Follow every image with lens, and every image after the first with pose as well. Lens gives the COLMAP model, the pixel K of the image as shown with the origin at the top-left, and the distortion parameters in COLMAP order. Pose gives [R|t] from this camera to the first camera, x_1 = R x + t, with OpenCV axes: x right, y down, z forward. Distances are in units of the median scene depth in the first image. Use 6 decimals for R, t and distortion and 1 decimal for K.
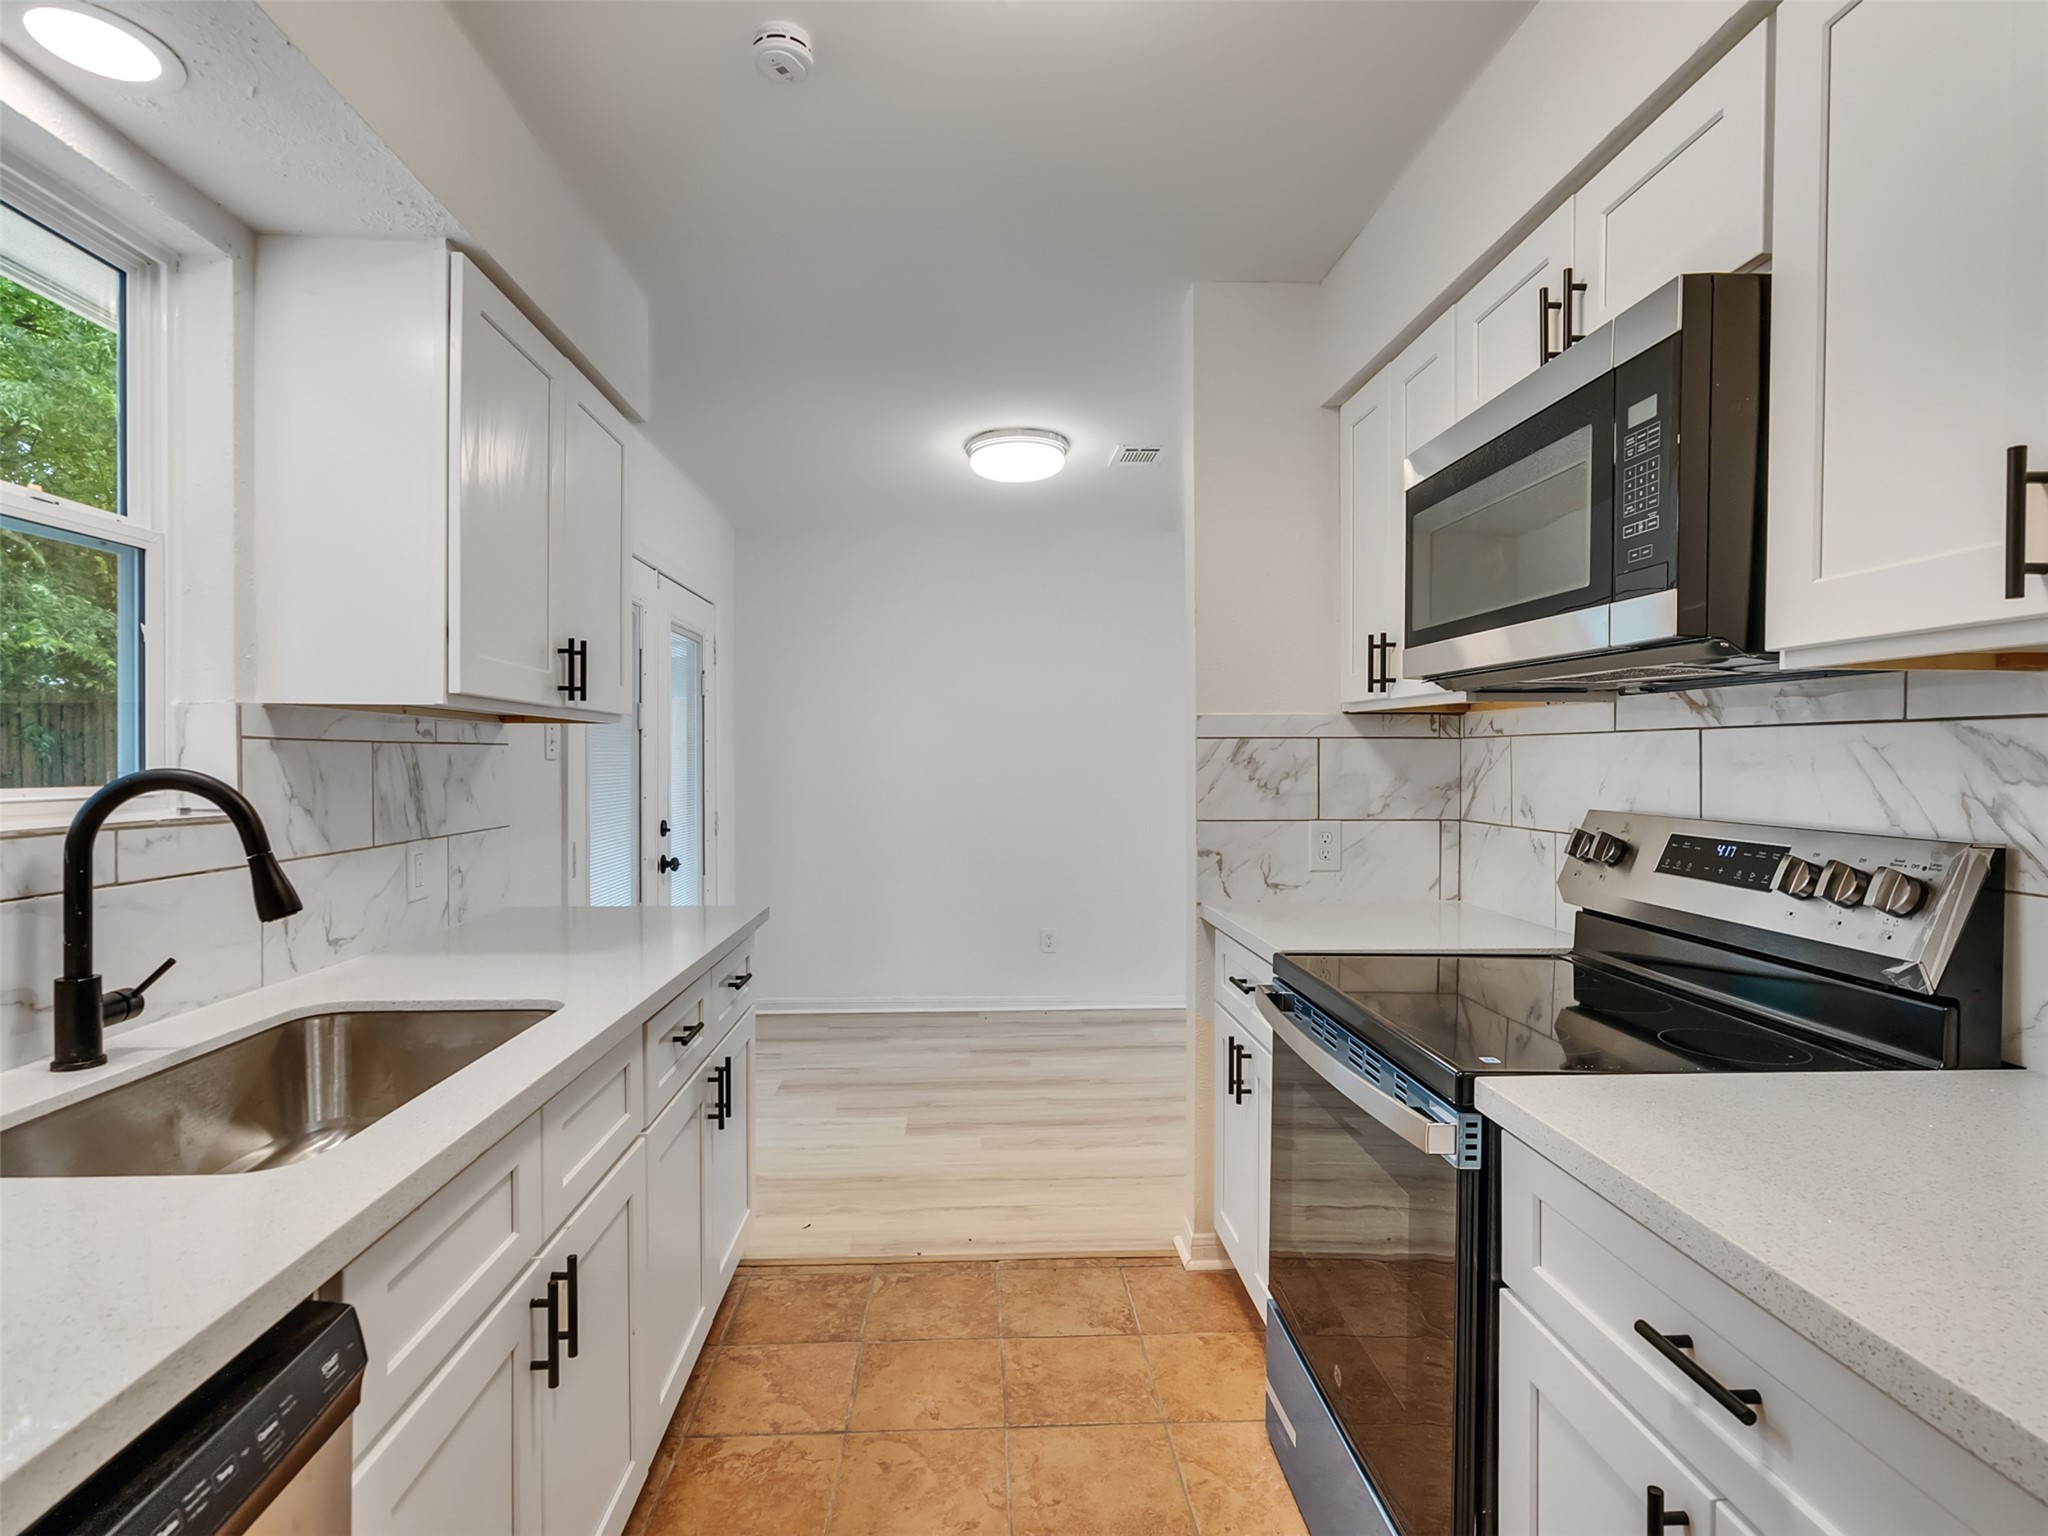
lens RADIAL K [[1043.5, 0, 1013.1], [0, 1043.5, 765.4], [0, 0, 1]] dist [-0.005027, 0.003233]
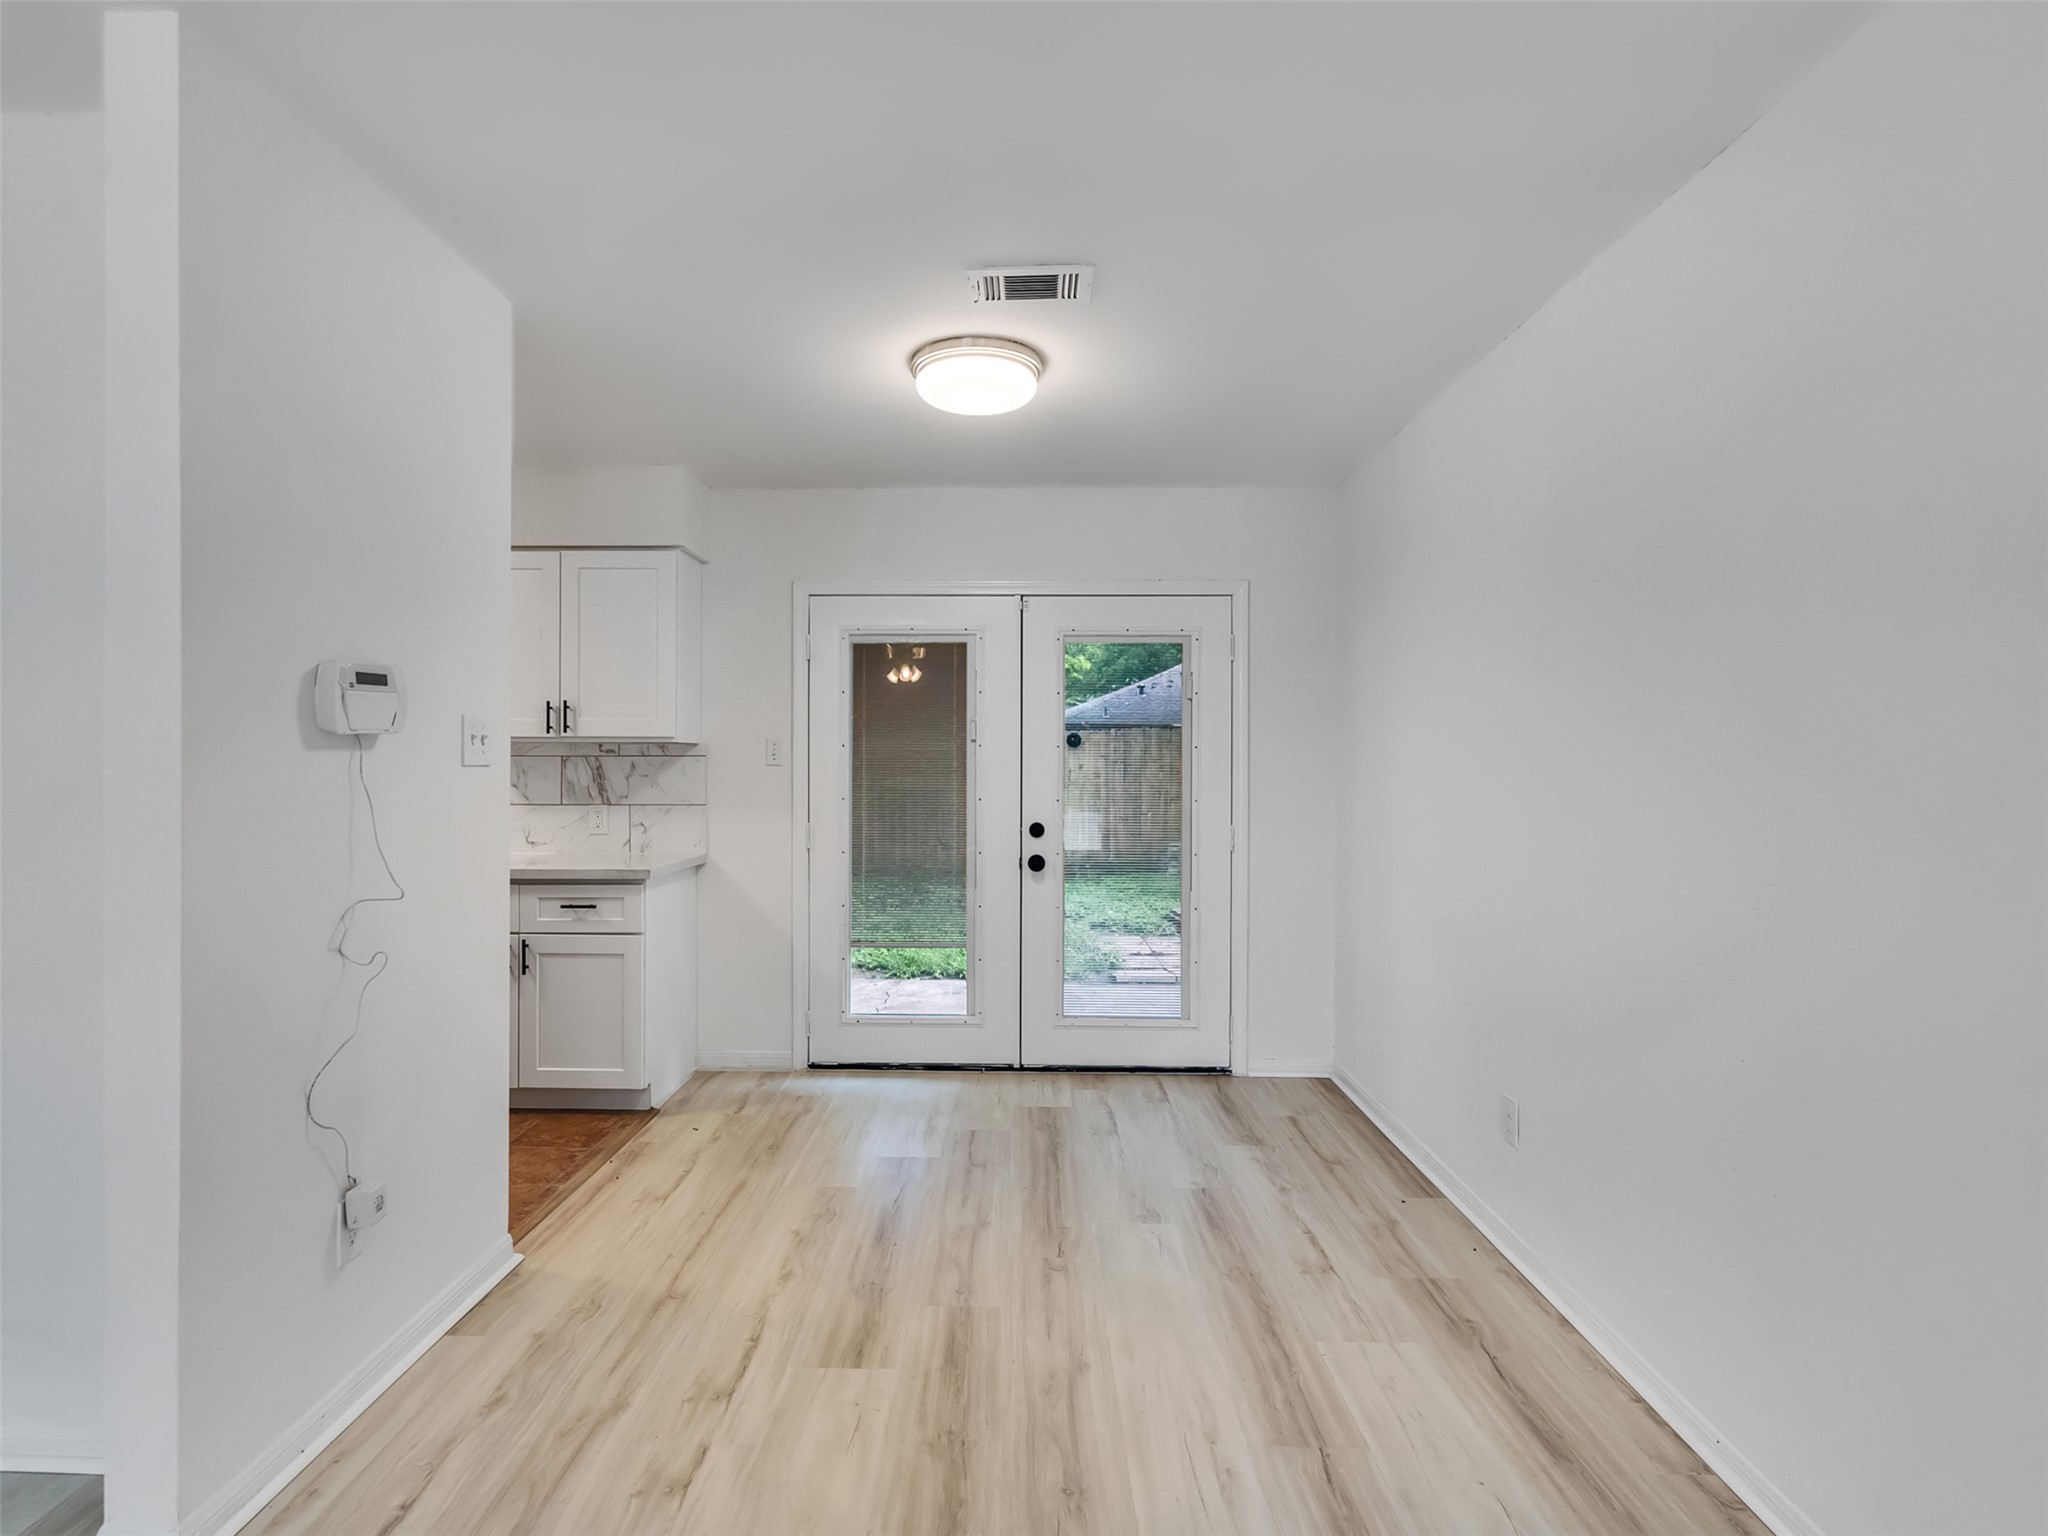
lens RADIAL K [[1043.5, 0, 984.8], [0, 1043.5, 774.8], [0, 0, 1]] dist [-0.005027, 0.003233]
pose [[-0.079230, 0.006131, -0.996837, 1.178203], [-0.009563, 0.999930, 0.006910, -0.005463], [0.996810, 0.010080, -0.079166, 1.631770]]
